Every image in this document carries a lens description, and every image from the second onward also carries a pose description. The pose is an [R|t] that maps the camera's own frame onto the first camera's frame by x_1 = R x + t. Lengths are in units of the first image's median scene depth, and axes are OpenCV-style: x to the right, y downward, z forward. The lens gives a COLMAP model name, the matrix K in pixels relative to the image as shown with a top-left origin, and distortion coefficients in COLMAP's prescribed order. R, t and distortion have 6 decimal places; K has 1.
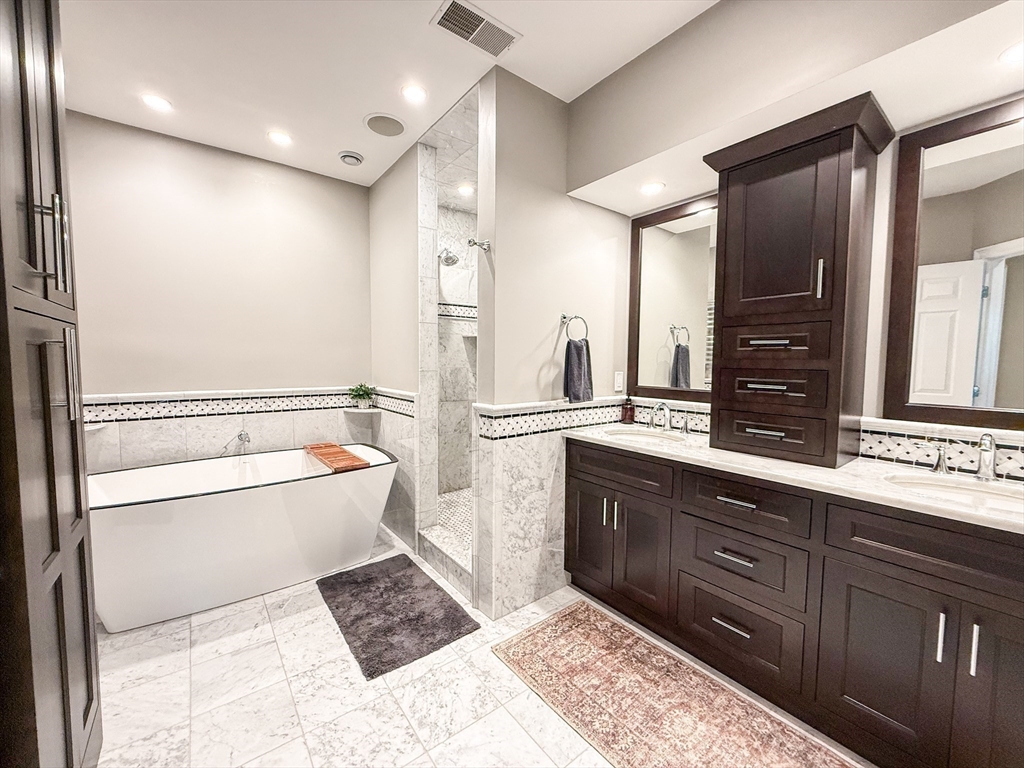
lens RADIAL K [[409.3, 0, 510.4], [0, 409.3, 386.2], [0, 0, 1]] dist [0.001467, 0.000433]
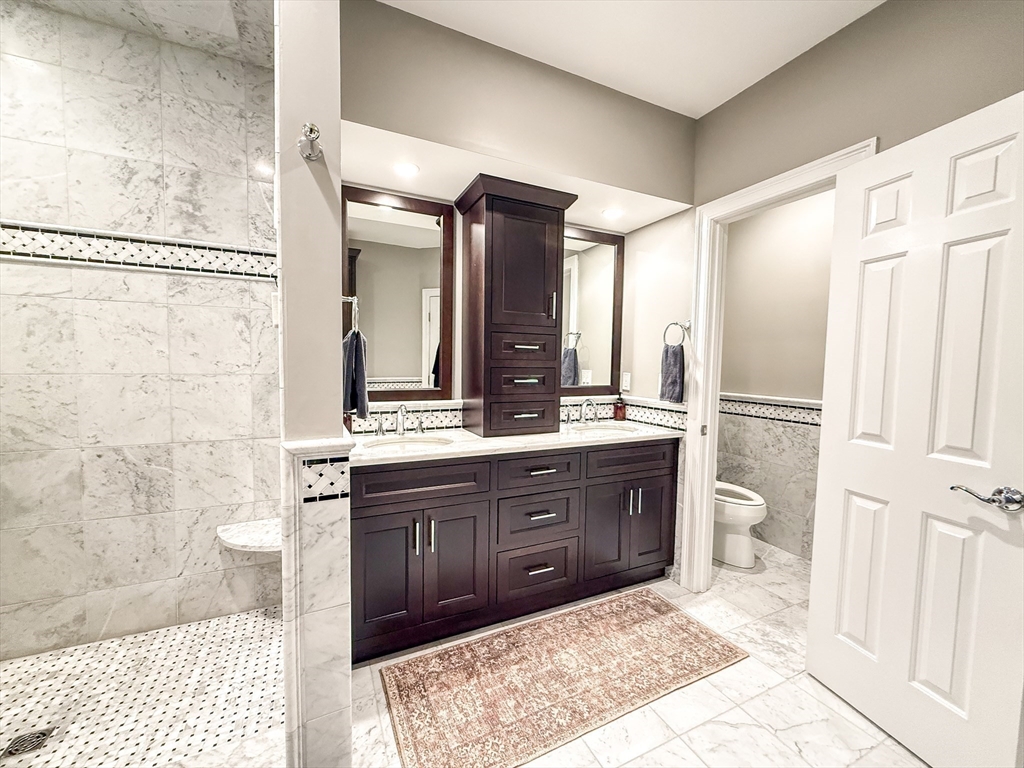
lens RADIAL K [[409.3, 0, 511.0], [0, 409.3, 382.2], [0, 0, 1]] dist [0.001467, 0.000433]
pose [[0.212020, -0.055718, 0.975676, -0.553311], [0.044782, 0.997879, 0.047255, -0.050157], [-0.976239, 0.033674, 0.214066, 0.636577]]
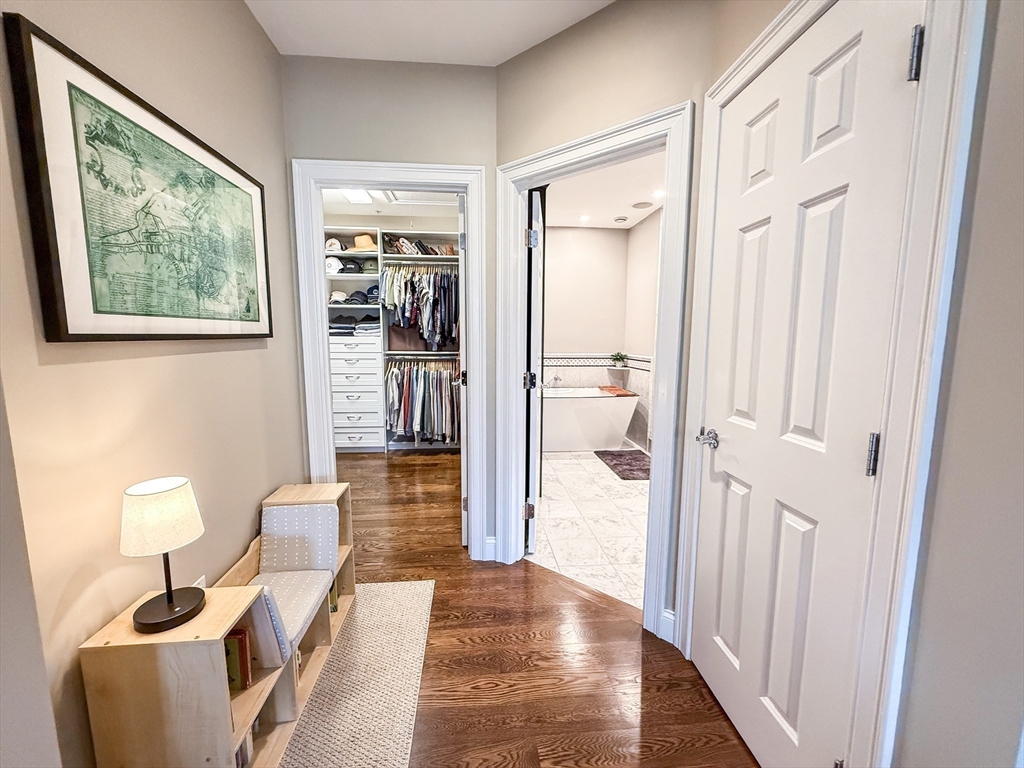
lens RADIAL K [[409.3, 0, 509.6], [0, 409.3, 386.5], [0, 0, 1]] dist [0.001467, 0.000433]
pose [[0.843146, 0.059787, -0.534351, 0.248675], [-0.033990, 0.997738, 0.058003, 0.083167], [0.536610, -0.030742, 0.843270, -1.006957]]
